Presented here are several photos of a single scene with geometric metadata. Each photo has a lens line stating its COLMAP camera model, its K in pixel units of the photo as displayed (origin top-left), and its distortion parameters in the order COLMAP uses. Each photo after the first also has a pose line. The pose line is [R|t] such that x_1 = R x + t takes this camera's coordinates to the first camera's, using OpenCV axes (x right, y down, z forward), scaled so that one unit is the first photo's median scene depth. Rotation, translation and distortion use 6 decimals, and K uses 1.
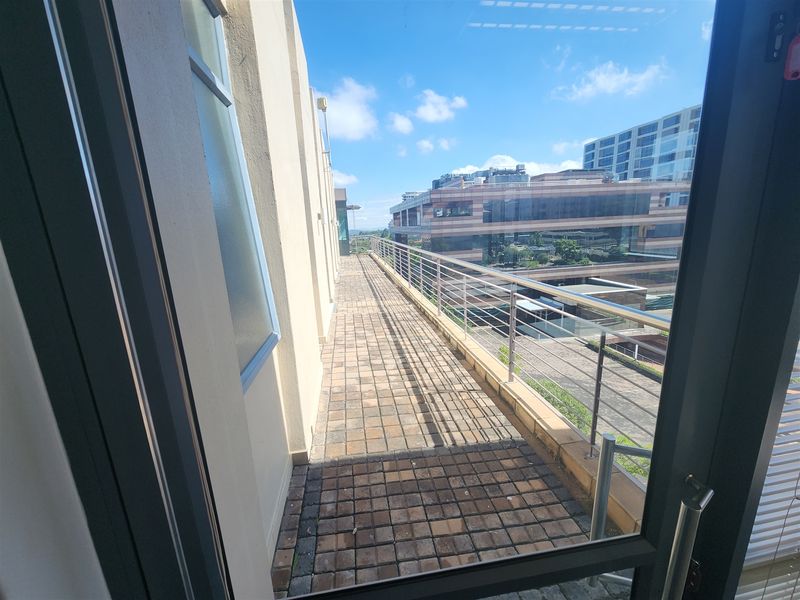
lens RADIAL K [[327.8, 0, 400.0], [0, 327.8, 300.0], [0, 0, 1]] dist [-0.000788, -0.000263]
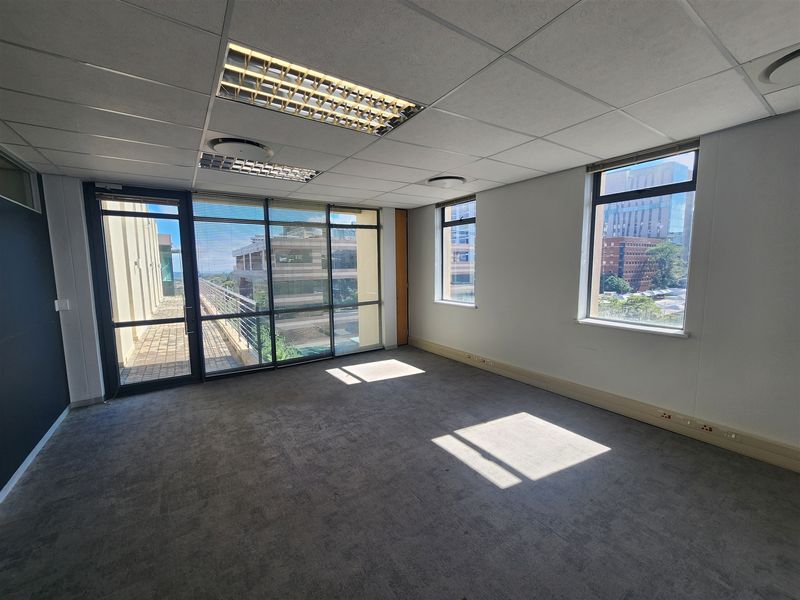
lens RADIAL K [[327.8, 0, 400.0], [0, 327.8, 300.0], [0, 0, 1]] dist [-0.000788, -0.000263]
pose [[0.909599, -0.007021, 0.415429, 0.028849], [0.063246, 0.990545, -0.121740, 0.022021], [-0.410646, 0.137009, 0.901442, -0.104743]]
